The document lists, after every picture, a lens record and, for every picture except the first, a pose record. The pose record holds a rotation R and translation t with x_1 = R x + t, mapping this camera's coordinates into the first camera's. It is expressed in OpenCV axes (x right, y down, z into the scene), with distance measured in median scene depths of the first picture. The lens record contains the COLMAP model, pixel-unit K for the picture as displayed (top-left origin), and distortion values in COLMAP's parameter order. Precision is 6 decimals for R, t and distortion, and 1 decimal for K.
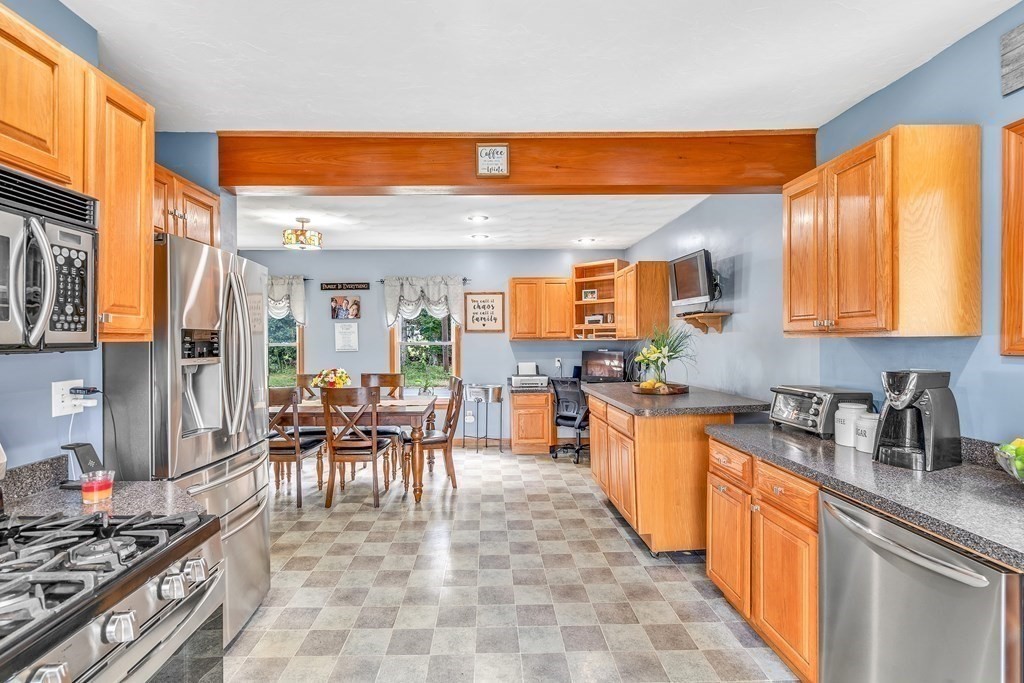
lens RADIAL K [[489.2, 0, 494.5], [0, 489.2, 343.1], [0, 0, 1]] dist [-0.002928, 0.002745]
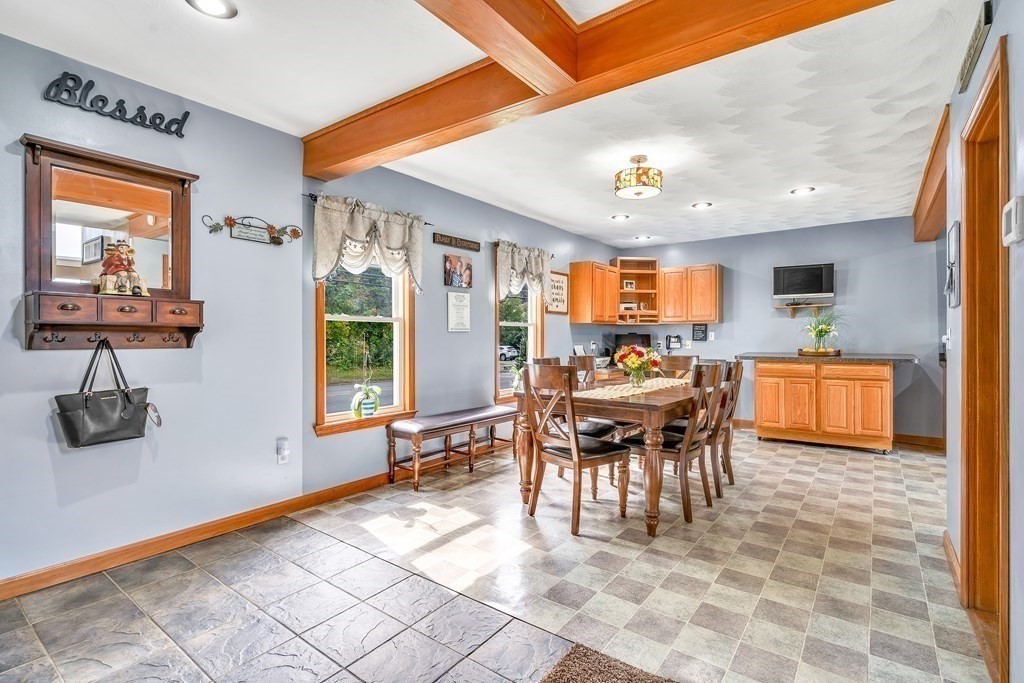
lens RADIAL K [[489.2, 0, 513.2], [0, 489.2, 336.3], [0, 0, 1]] dist [-0.002928, 0.002745]
pose [[0.602685, 0.007550, 0.797943, -1.083457], [0.005628, 0.999890, -0.013712, 0.043900], [-0.797959, 0.012755, 0.602577, 0.645040]]
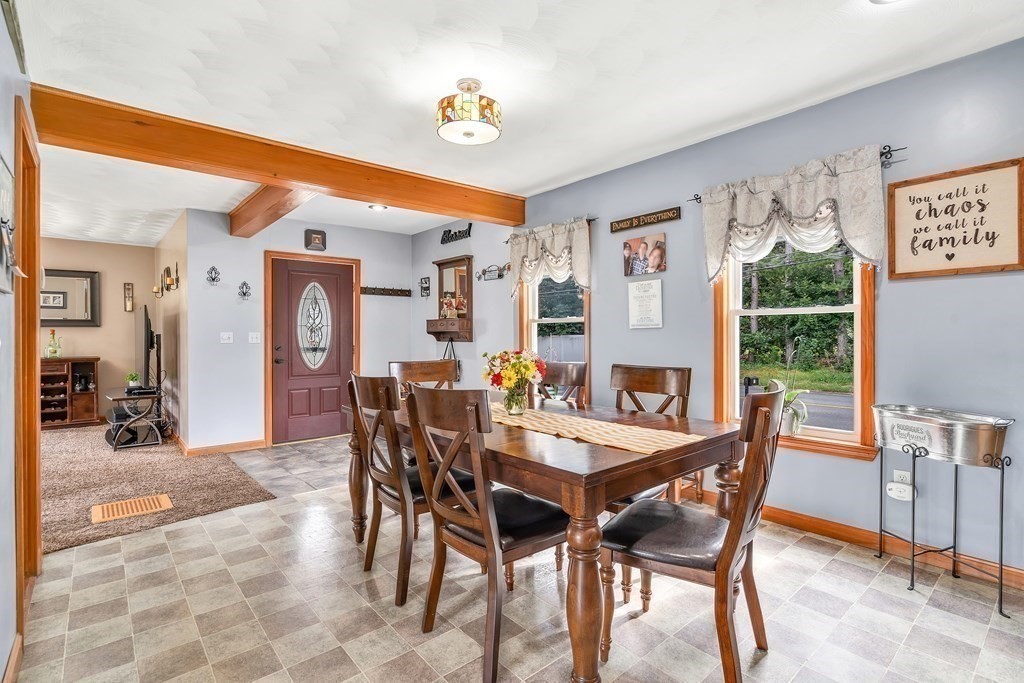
lens RADIAL K [[489.2, 0, 513.5], [0, 489.2, 337.2], [0, 0, 1]] dist [-0.002928, 0.002745]
pose [[0.645535, 0.002940, -0.763725, 0.066099], [-0.003456, 0.999994, 0.000928, 0.035491], [0.763723, 0.002041, 0.645541, 0.636174]]
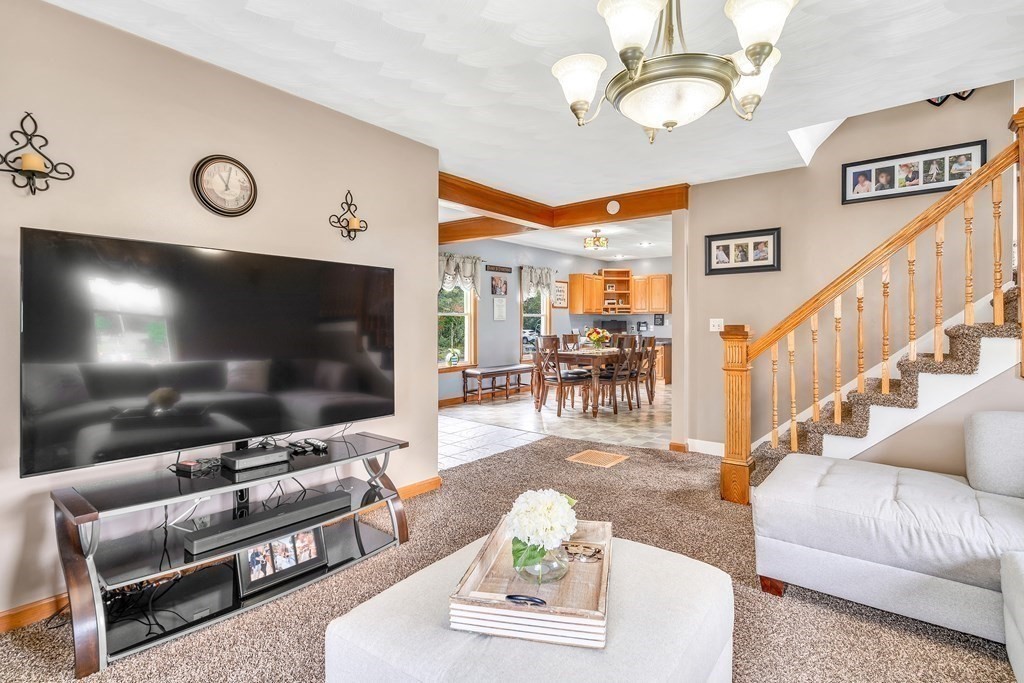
lens RADIAL K [[489.2, 0, 508.6], [0, 489.2, 332.4], [0, 0, 1]] dist [-0.002928, 0.002745]
pose [[0.645533, -0.011900, 0.763640, -1.624579], [0.005995, 0.999927, 0.010514, 0.044351], [-0.763709, -0.002210, 0.645557, 0.218258]]
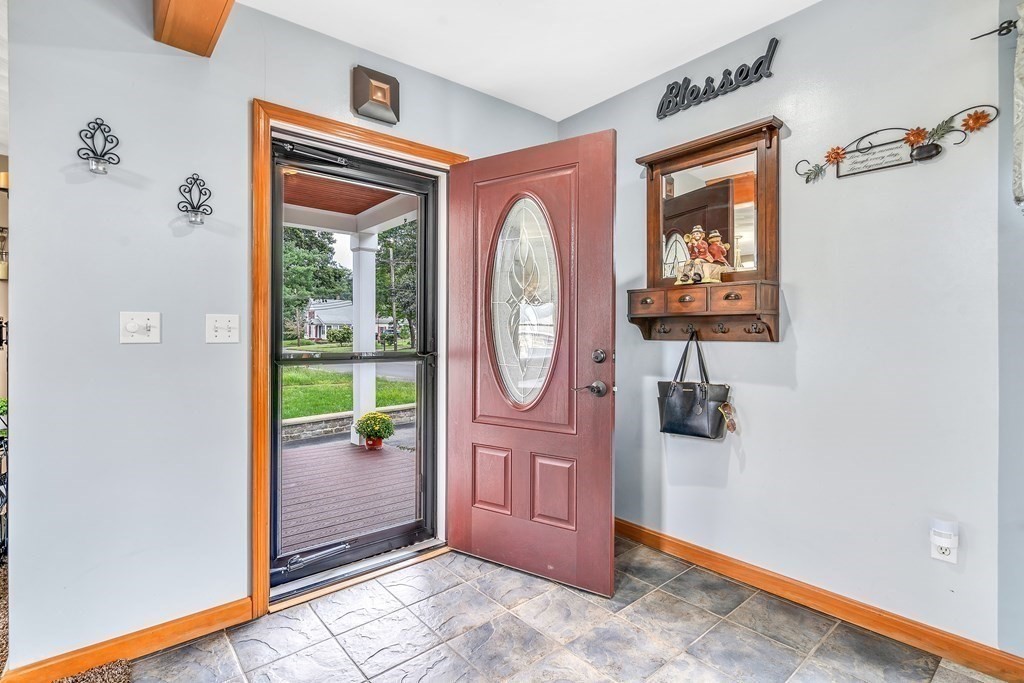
lens RADIAL K [[489.2, 0, 512.9], [0, 489.2, 330.9], [0, 0, 1]] dist [-0.002928, 0.002745]
pose [[0.642562, -0.000919, -0.766234, -0.672138], [-0.007243, 0.999947, -0.007274, 0.042946], [0.766200, 0.010224, 0.642521, 0.822873]]
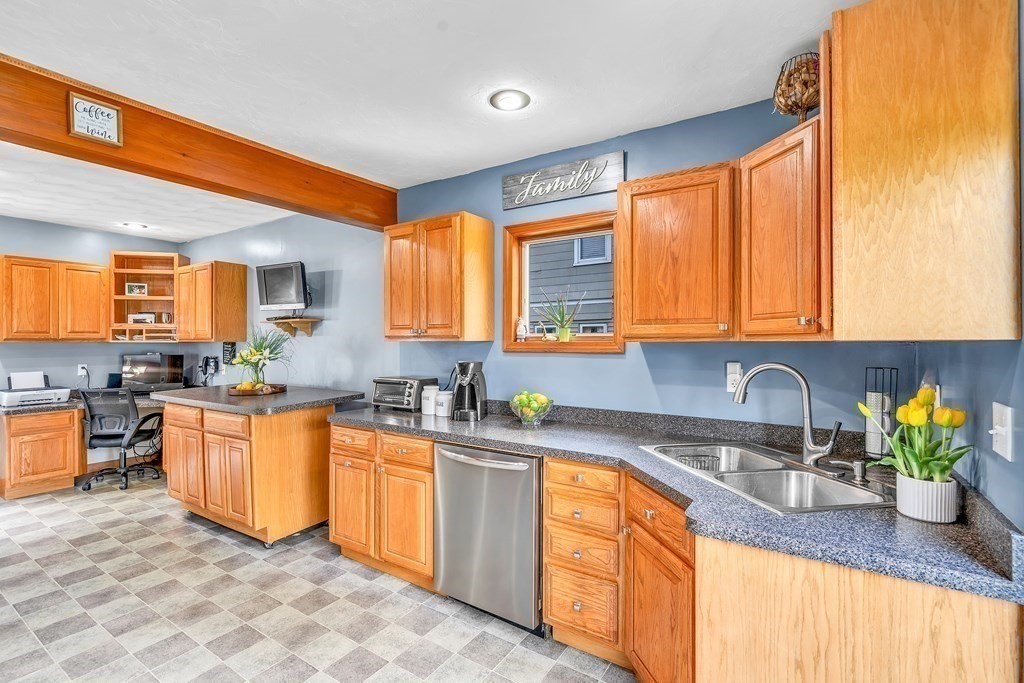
lens RADIAL K [[470.2, 0, 509.5], [0, 470.2, 342.1], [0, 0, 1]] dist [-0.001879, 0.001062]
pose [[0.566476, 0.003824, 0.824069, -0.138557], [0.002011, 0.999980, -0.006023, 0.000028], [-0.824076, 0.005069, 0.566457, -0.003620]]
